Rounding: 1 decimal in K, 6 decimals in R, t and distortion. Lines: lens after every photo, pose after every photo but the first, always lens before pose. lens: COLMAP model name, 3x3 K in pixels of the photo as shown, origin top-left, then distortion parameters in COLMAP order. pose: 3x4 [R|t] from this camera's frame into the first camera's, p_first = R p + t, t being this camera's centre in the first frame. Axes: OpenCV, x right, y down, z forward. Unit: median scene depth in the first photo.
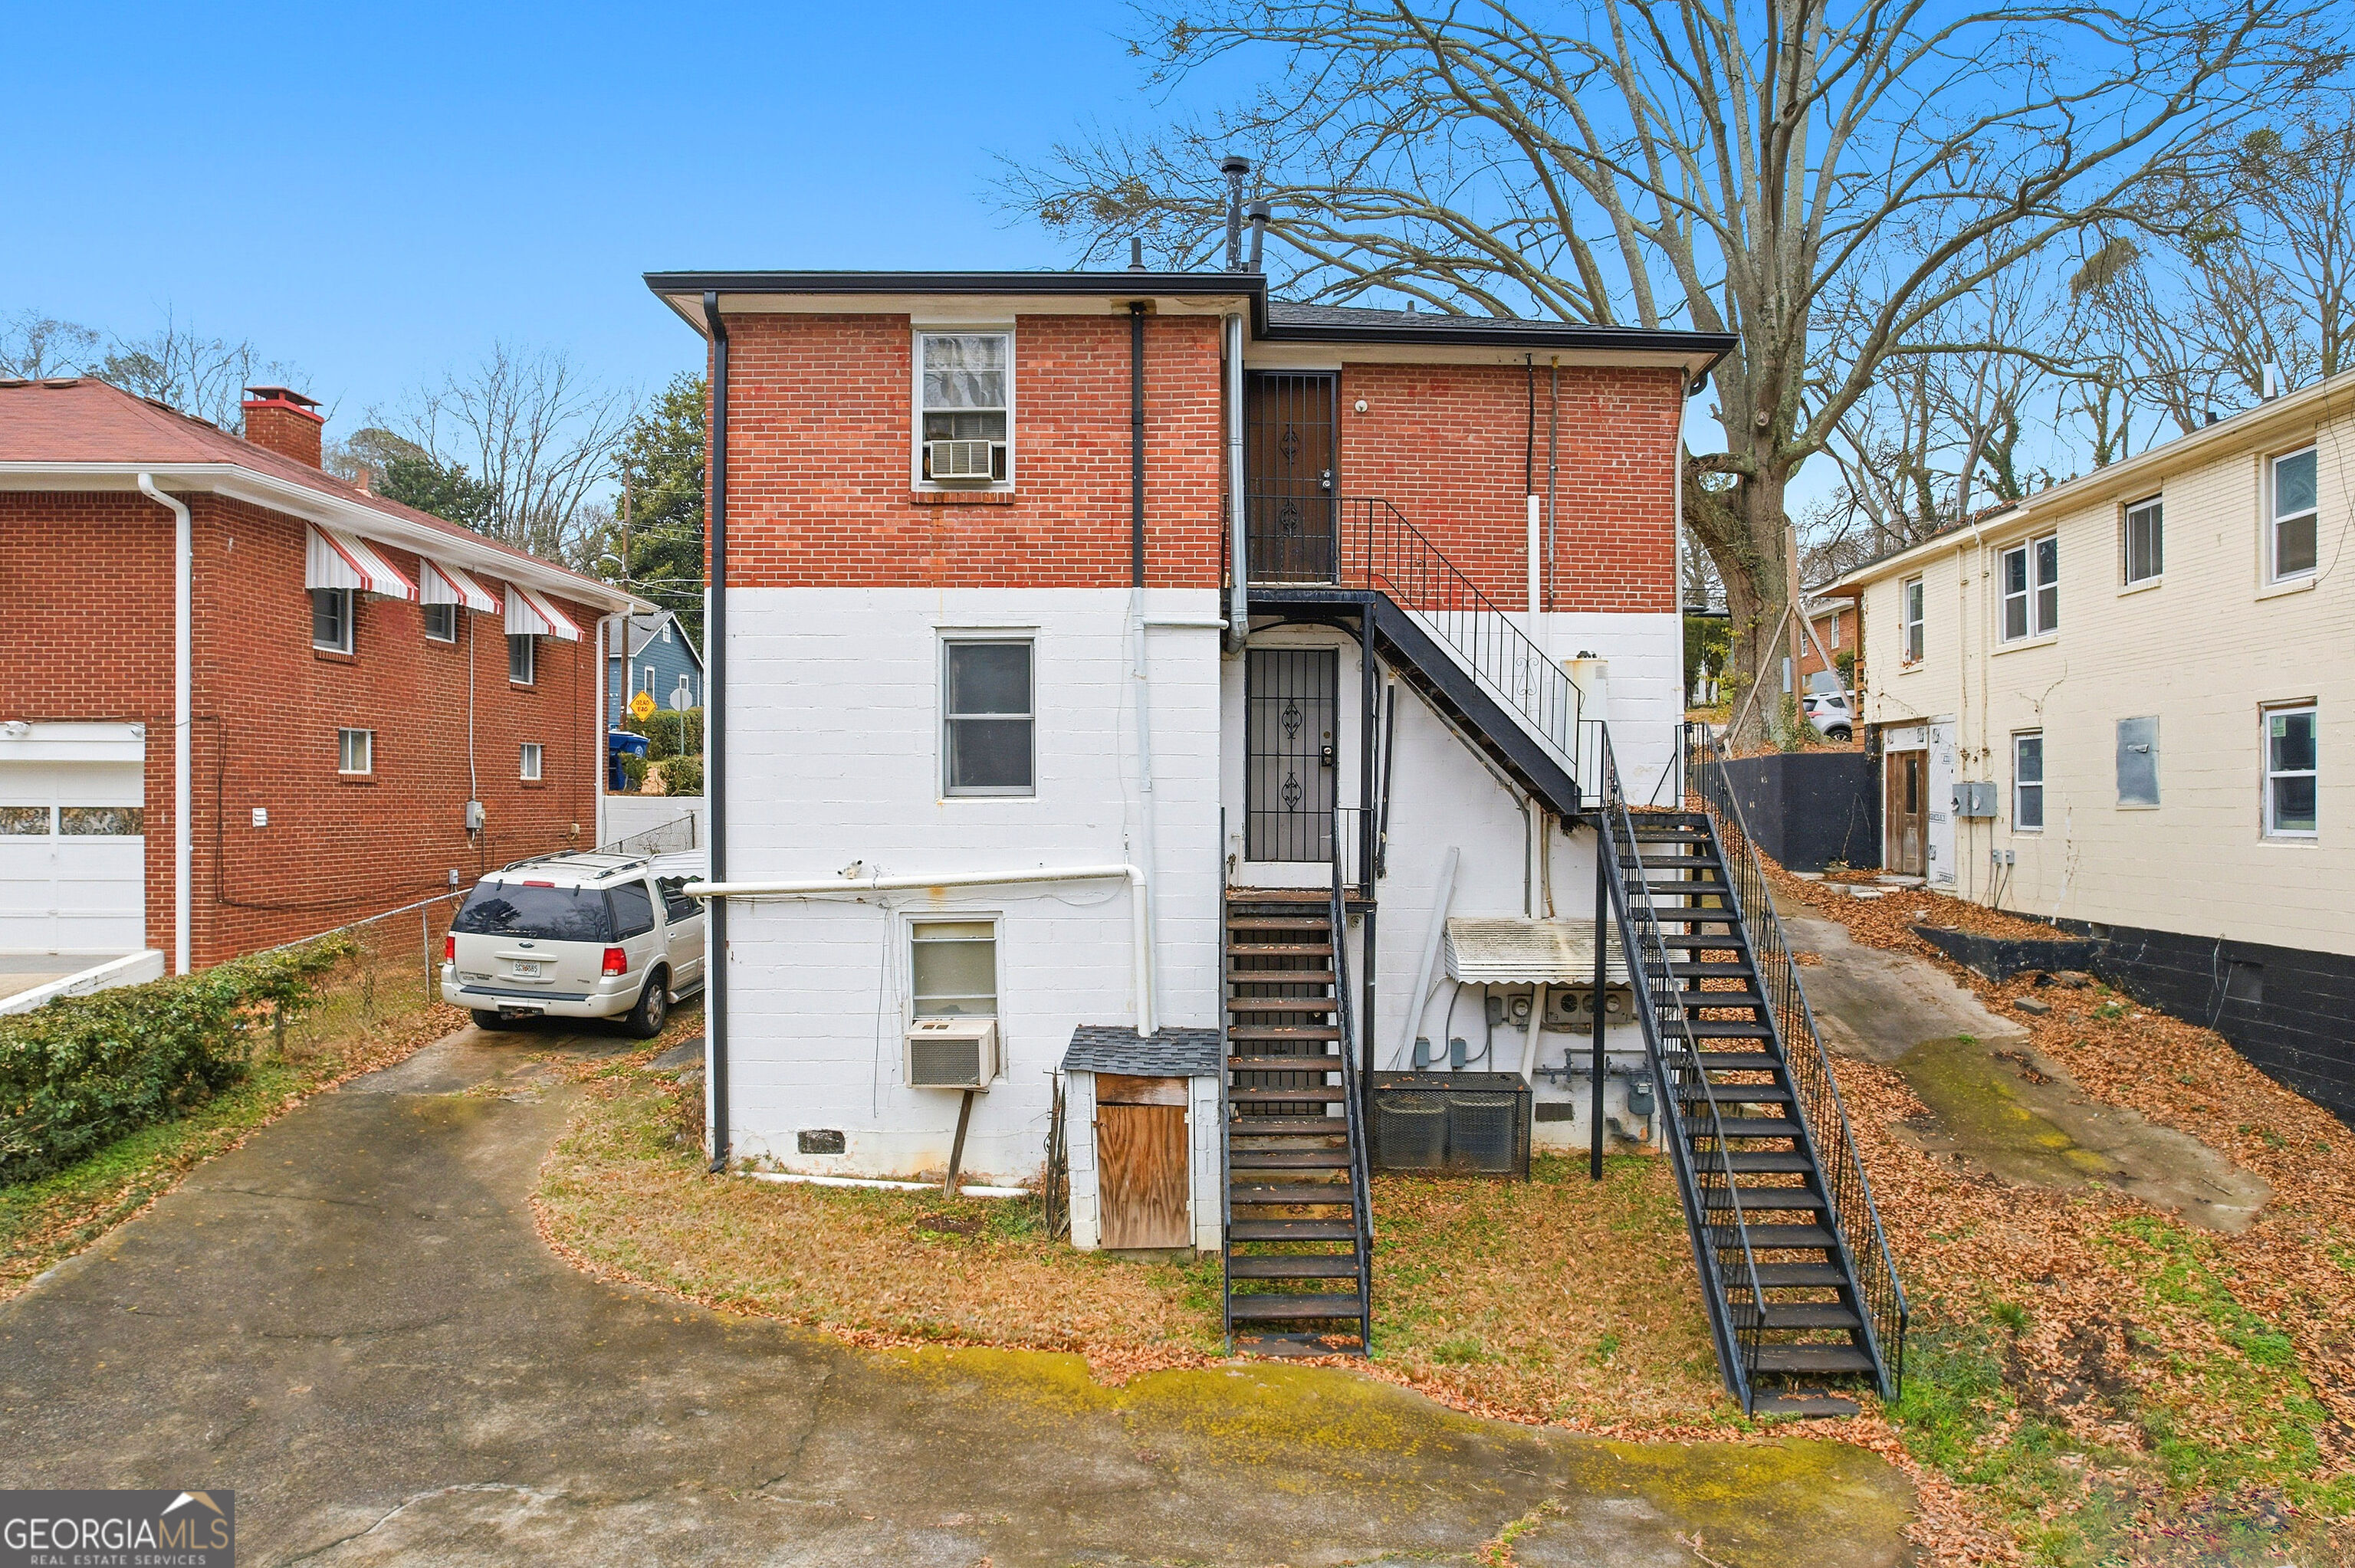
lens RADIAL K [[1538.4, 0, 1182.6], [0, 1538.4, 814.1], [0, 0, 1]] dist [-0.056205, 0.046684]
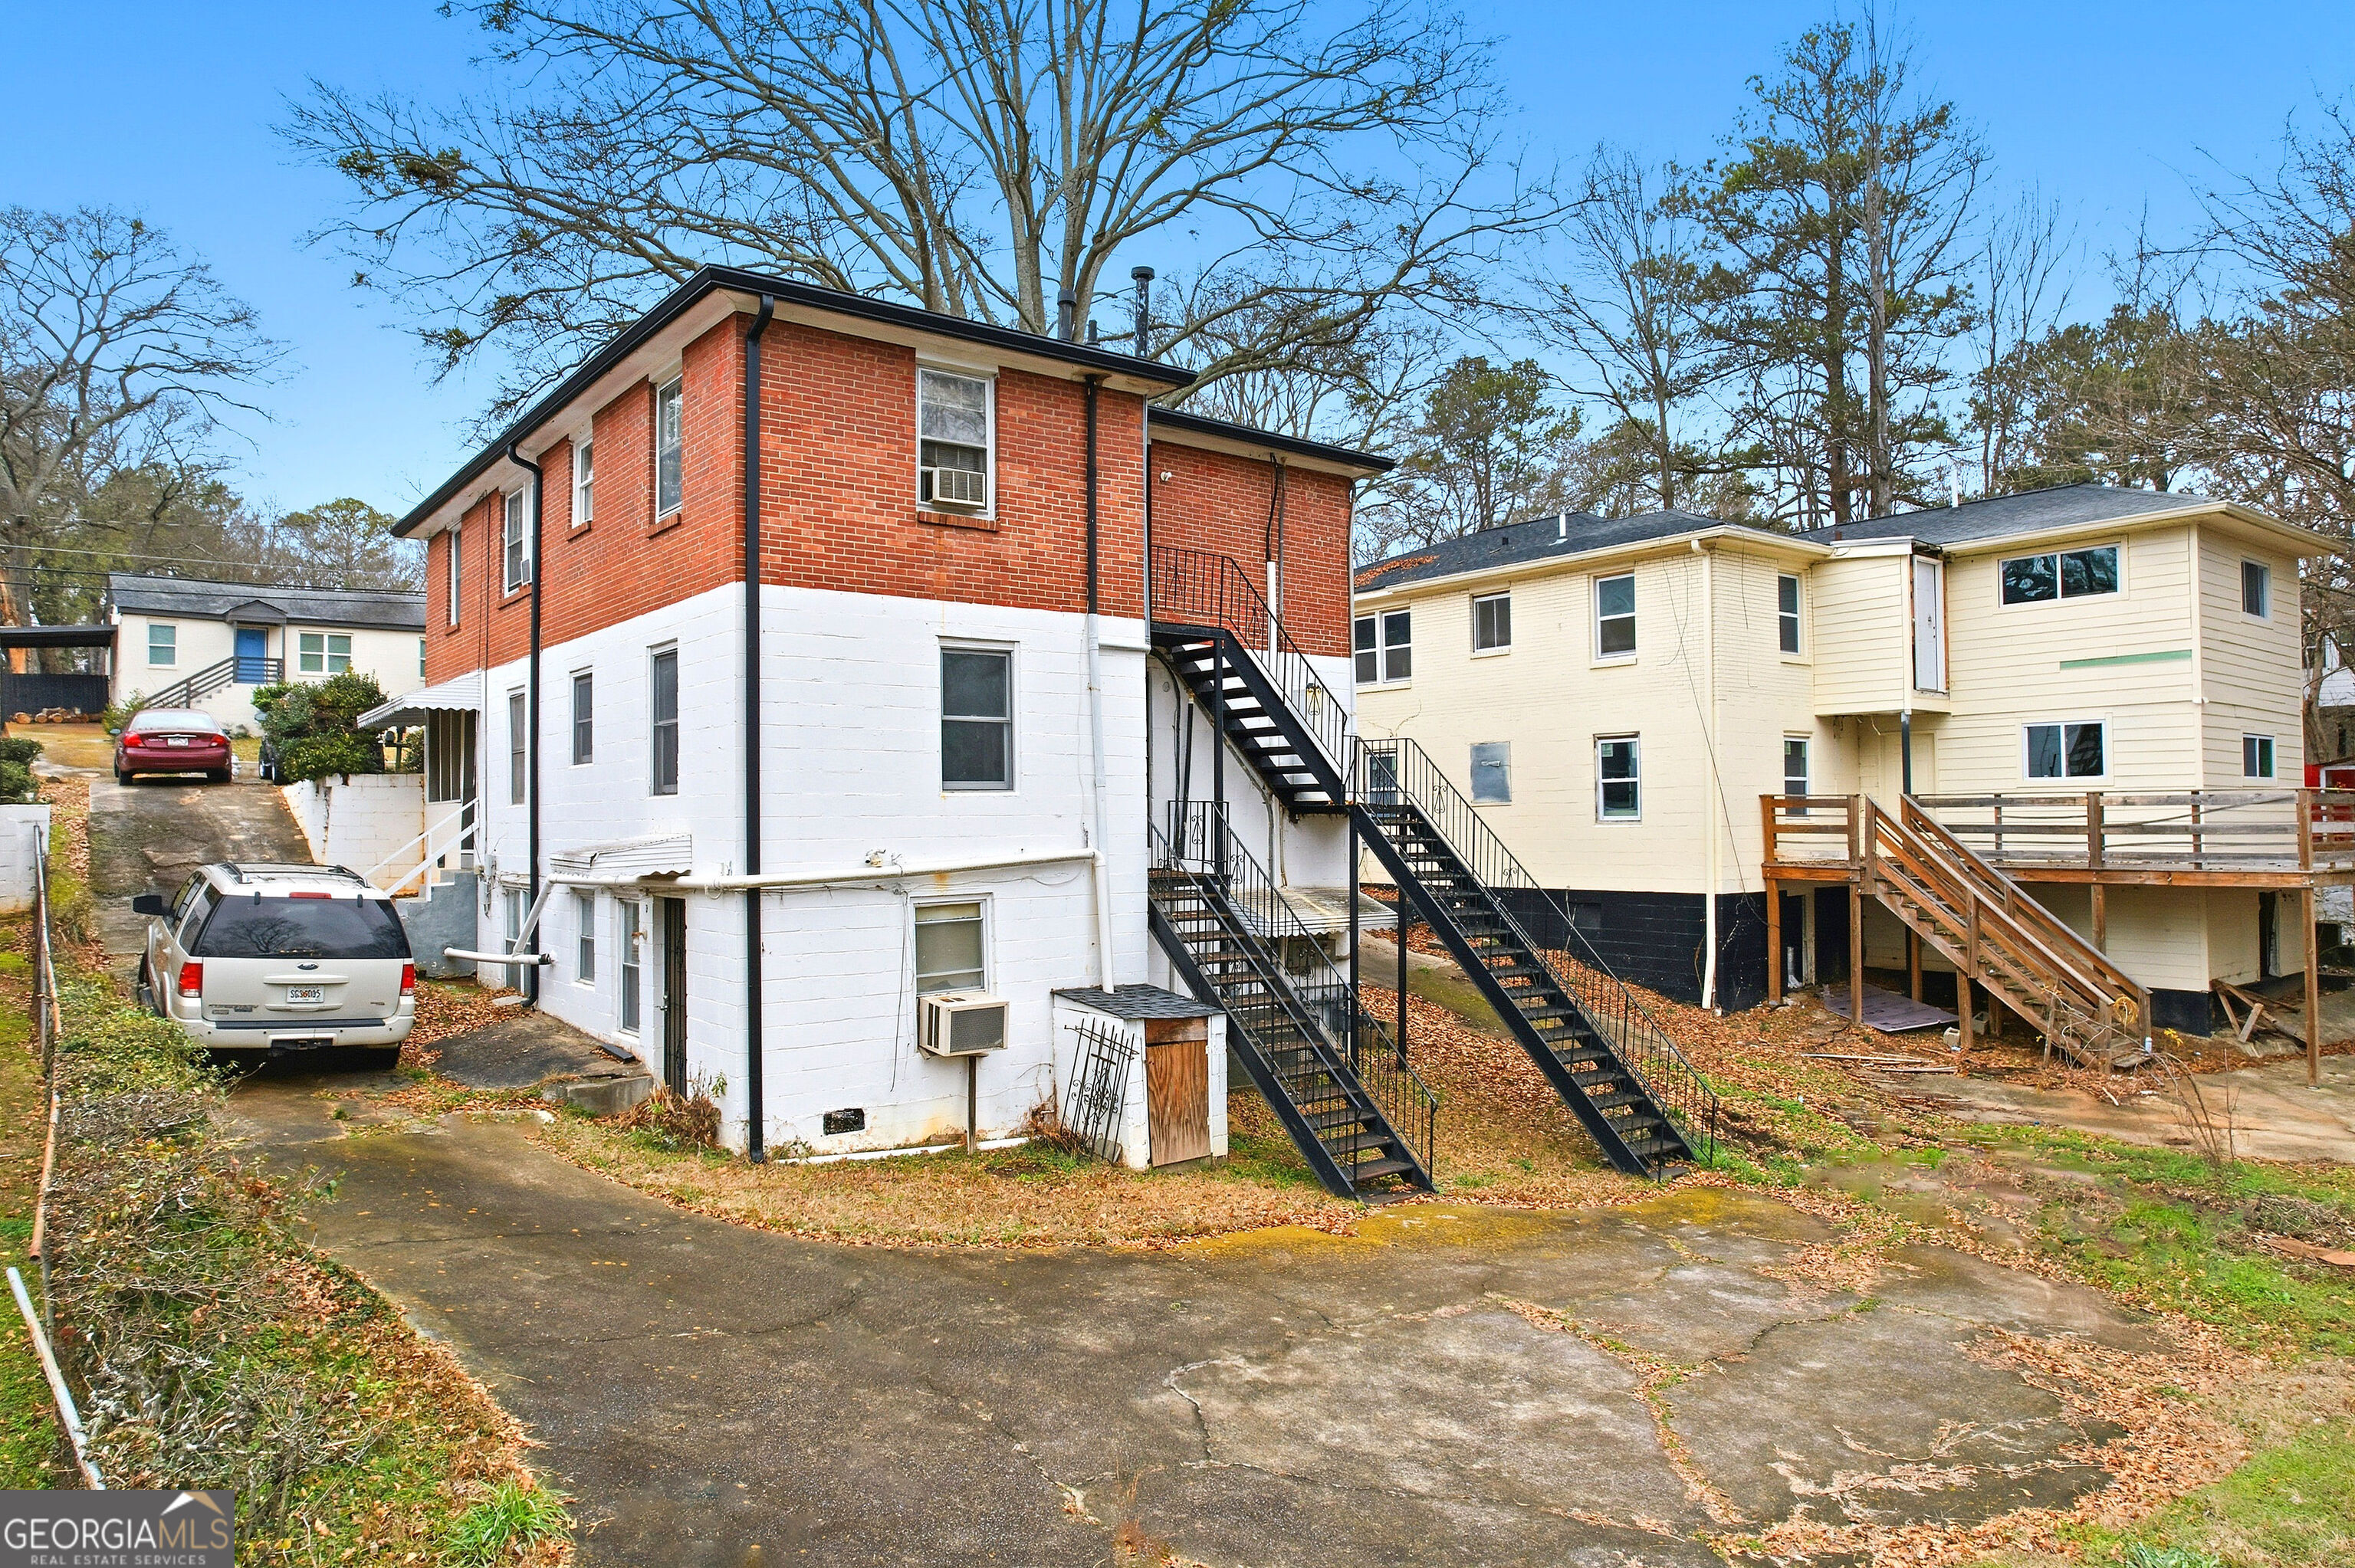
lens RADIAL K [[1506.2, 0, 1177.5], [0, 1506.2, 784.0], [0, 0, 1]] dist [-0.042680, 0.002513]
pose [[0.794338, 0.005321, 0.607453, -0.678193], [0.013724, 0.999549, -0.026702, 0.015089], [-0.607322, 0.029547, 0.793906, 0.044621]]
